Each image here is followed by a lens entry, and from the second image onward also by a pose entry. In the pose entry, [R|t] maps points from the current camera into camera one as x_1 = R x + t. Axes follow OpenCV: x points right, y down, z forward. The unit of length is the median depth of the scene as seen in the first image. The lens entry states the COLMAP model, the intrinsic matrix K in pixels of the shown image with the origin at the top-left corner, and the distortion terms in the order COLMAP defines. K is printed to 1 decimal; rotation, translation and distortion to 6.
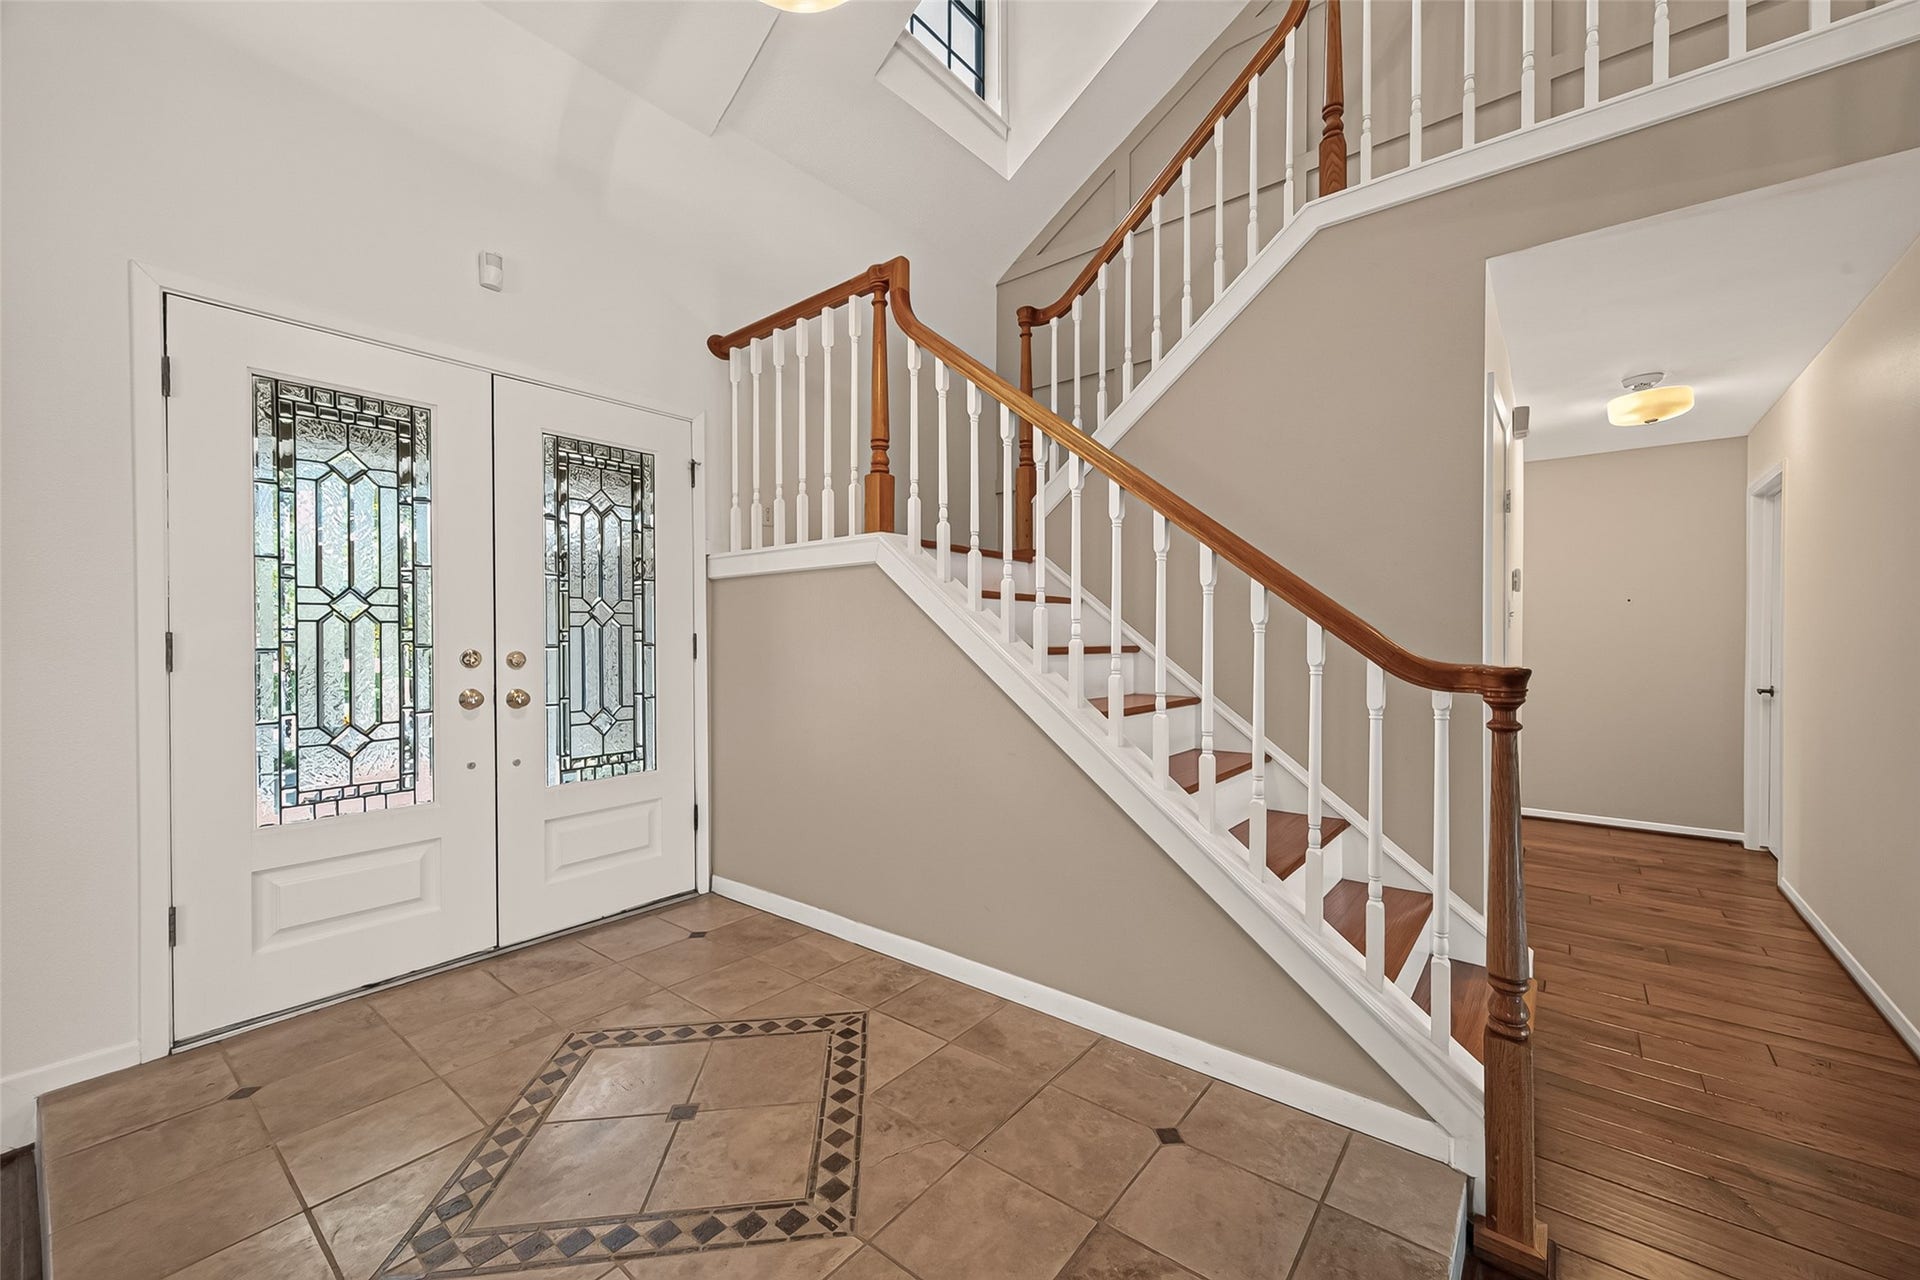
lens RADIAL K [[748.2, 0, 964.2], [0, 748.2, 644.9], [0, 0, 1]] dist [0.003198, -0.000100]
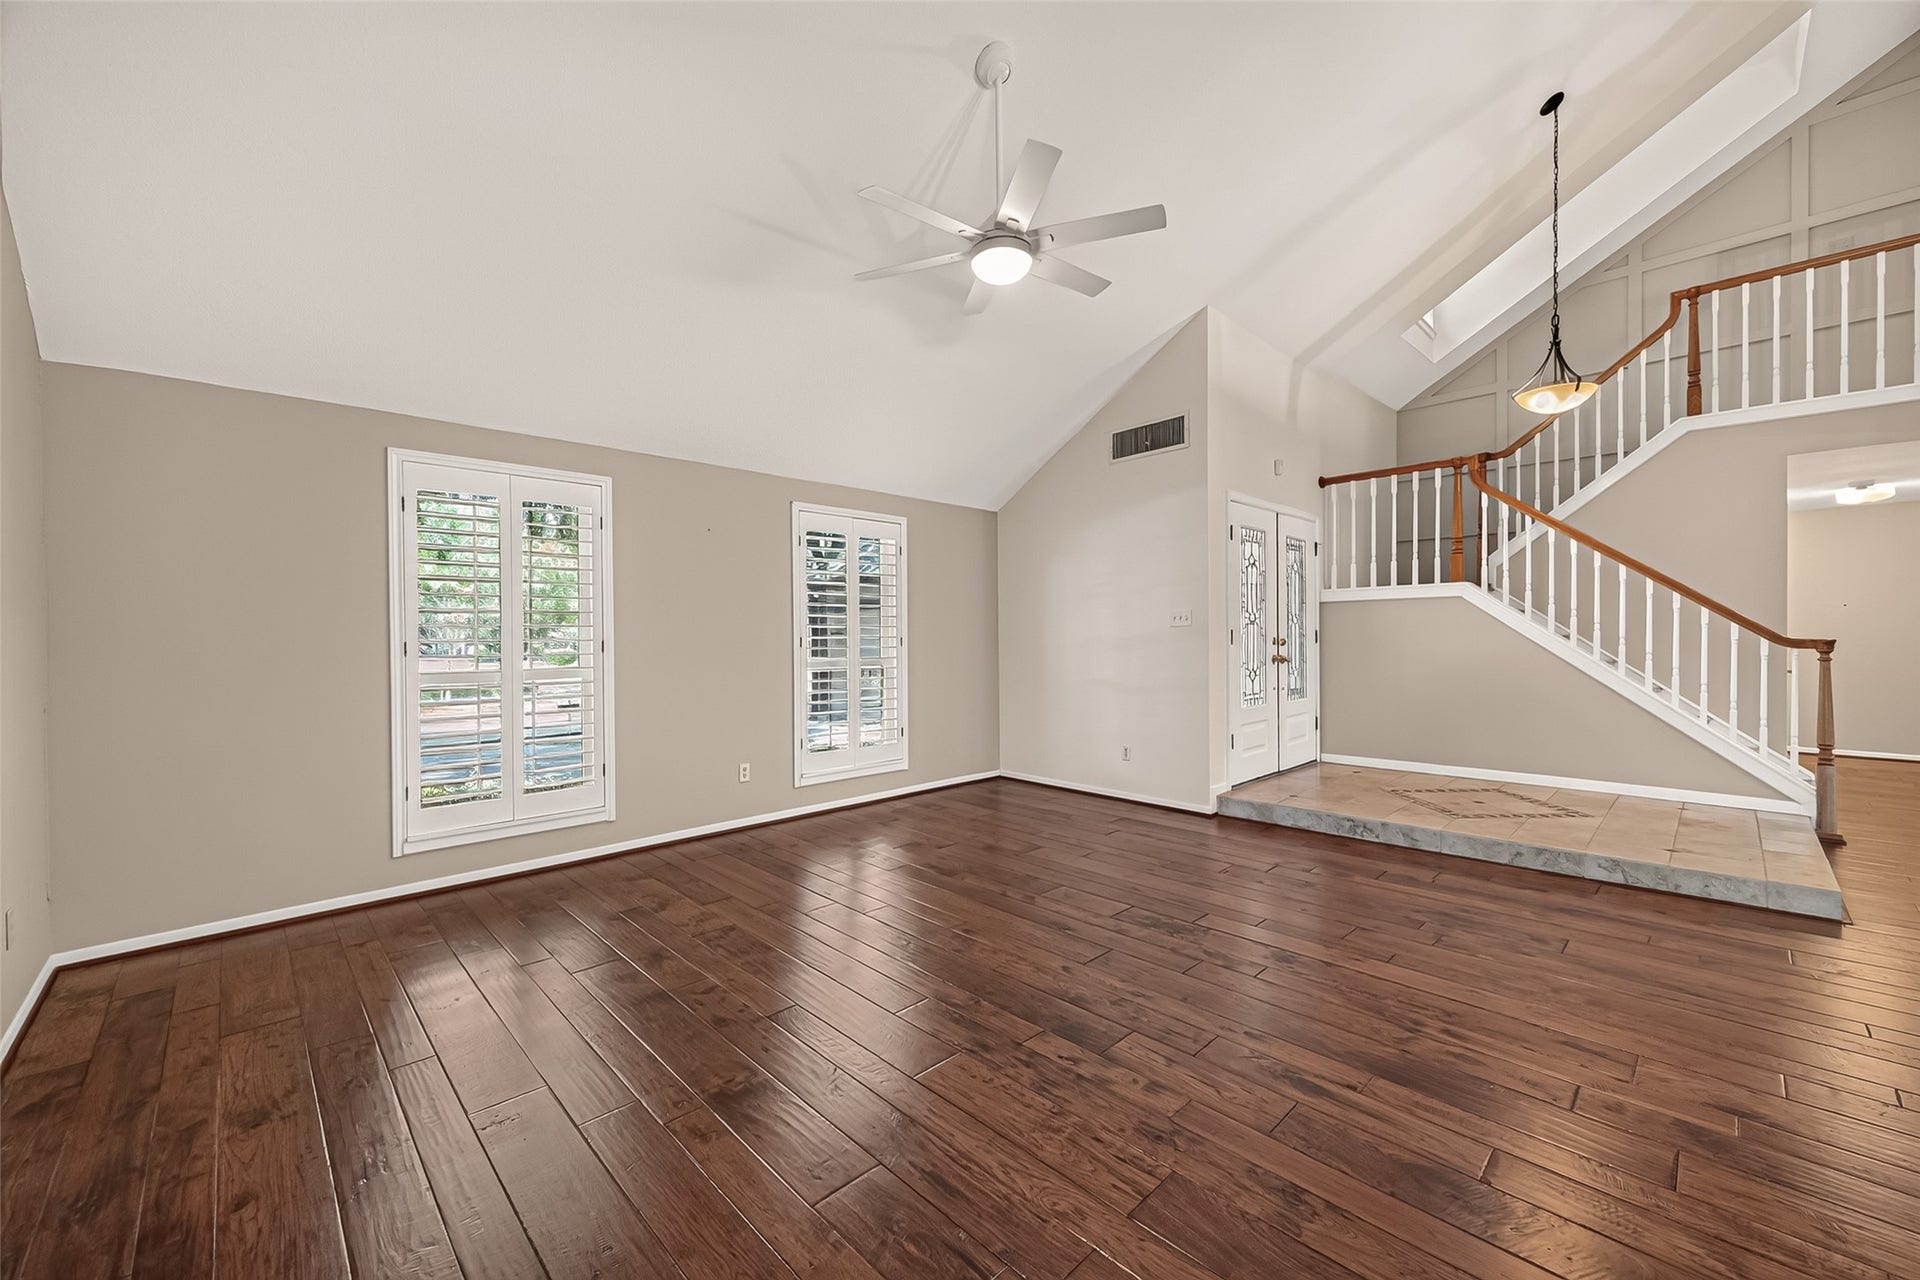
lens RADIAL K [[748.2, 0, 963.6], [0, 748.2, 634.8], [0, 0, 1]] dist [0.003198, -0.000100]
pose [[0.993000, -0.005386, -0.117989, -1.313130], [0.005631, 0.999983, 0.001744, -0.008601], [0.117978, -0.002396, 0.993013, -1.339610]]
